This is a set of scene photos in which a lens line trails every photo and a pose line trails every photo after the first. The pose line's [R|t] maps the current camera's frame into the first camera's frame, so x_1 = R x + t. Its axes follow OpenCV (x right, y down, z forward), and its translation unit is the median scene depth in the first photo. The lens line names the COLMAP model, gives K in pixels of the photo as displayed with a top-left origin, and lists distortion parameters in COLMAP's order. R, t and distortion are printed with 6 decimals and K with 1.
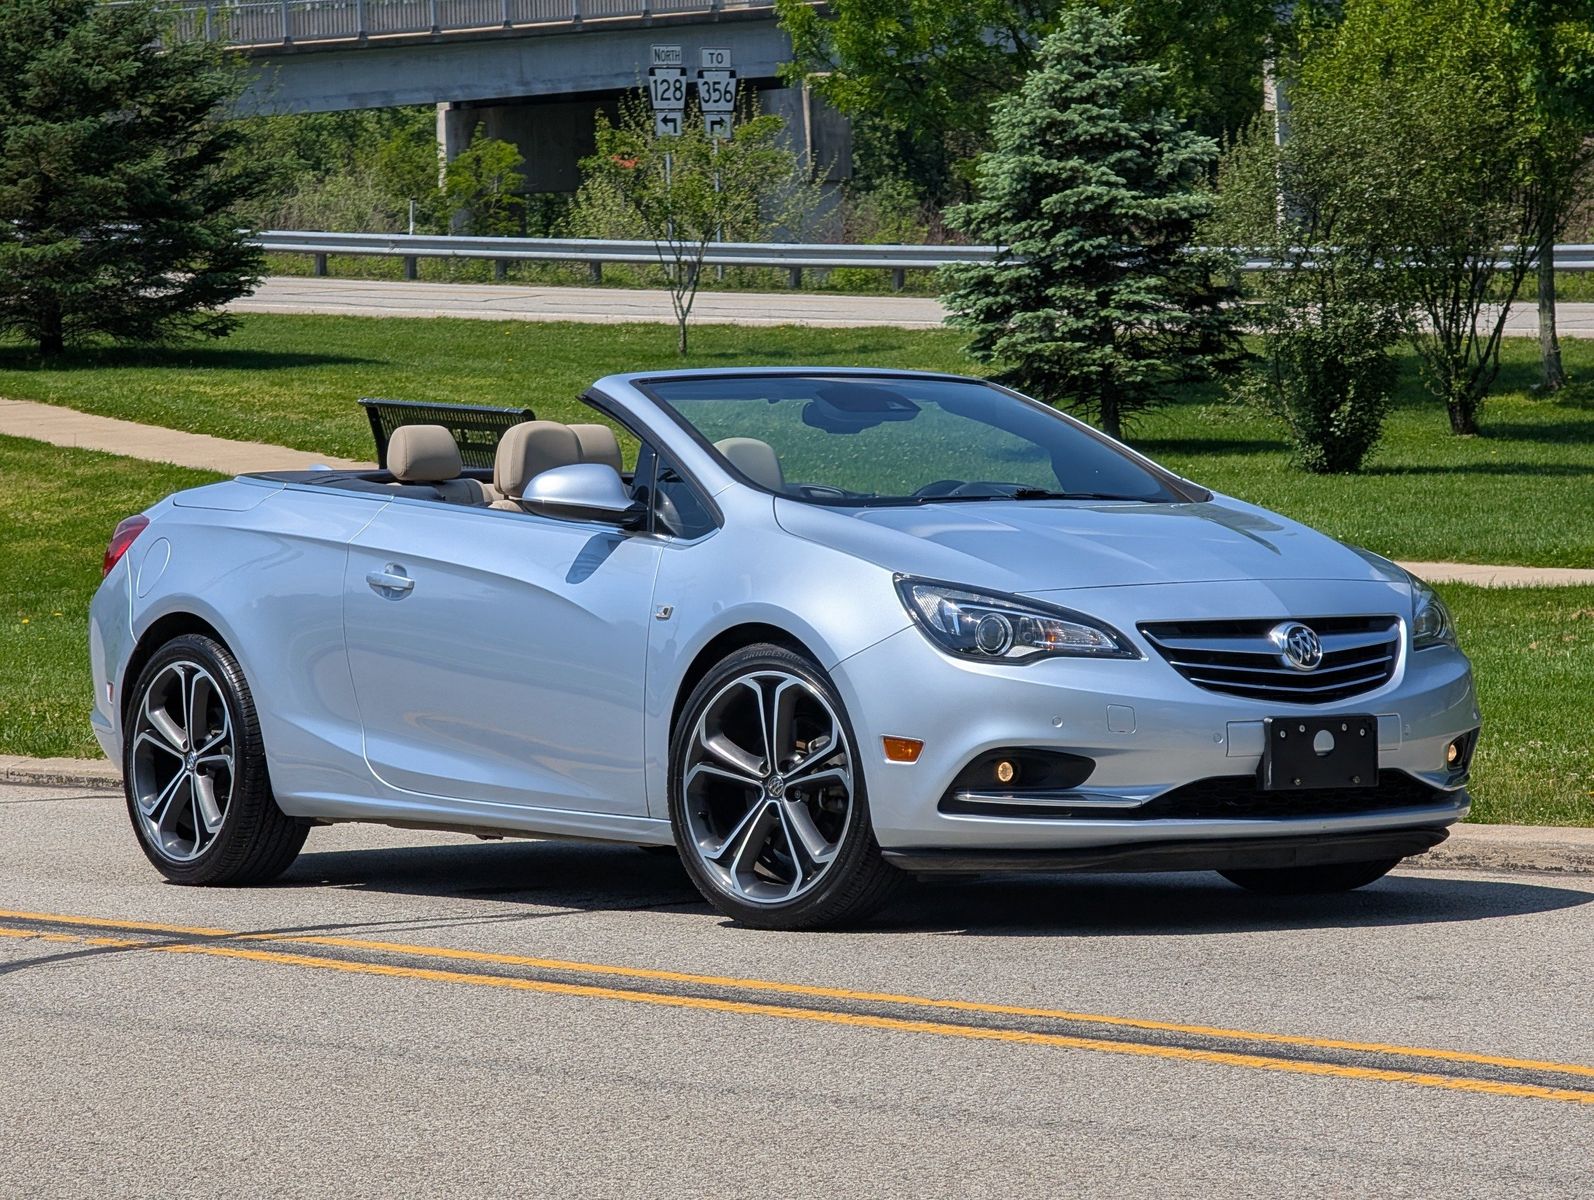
lens RADIAL K [[5669.8, 0, 799.6], [0, 5669.8, 612.5], [0, 0, 1]] dist [0.311377, 0.000000]
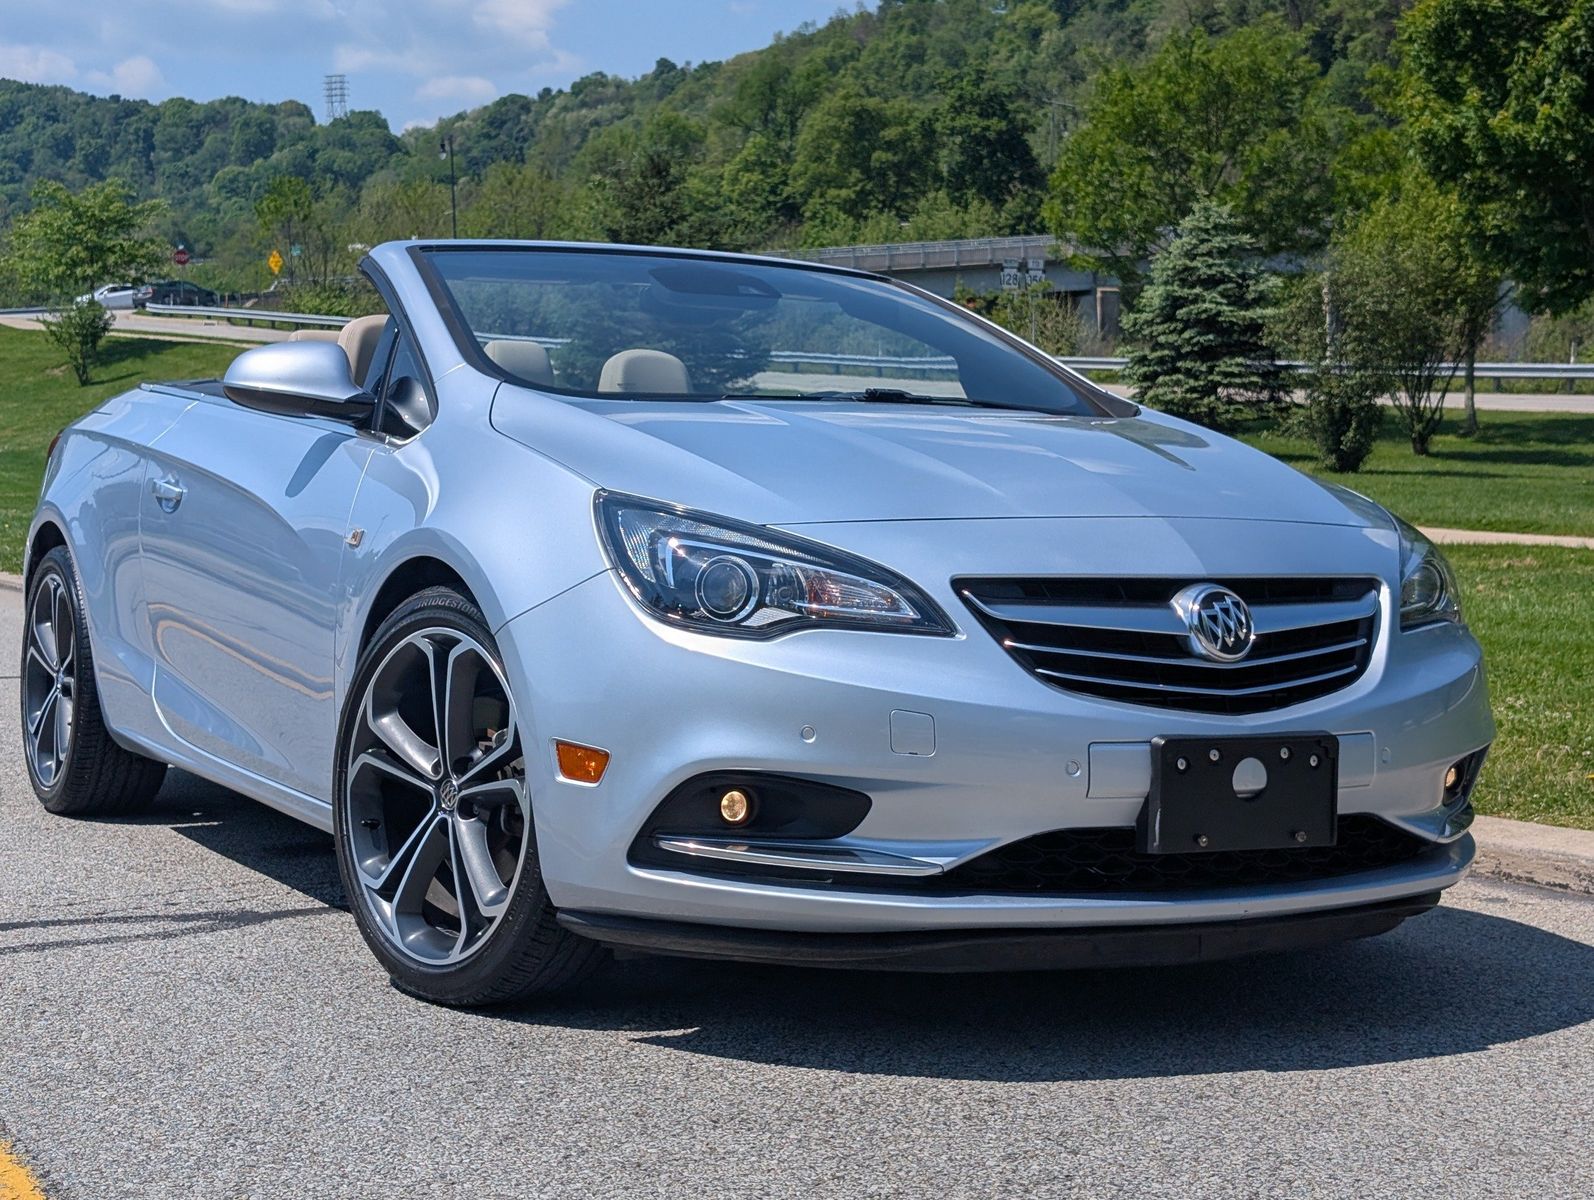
lens RADIAL K [[2491.6, 0, 754.0], [0, 2491.6, 628.6], [0, 0, 1]] dist [0.076669, 0.000000]
pose [[0.989798, 0.038040, -0.137307, 0.067299], [-0.033058, 0.998716, 0.038382, -0.002230], [0.138591, -0.033451, 0.989785, 0.642602]]
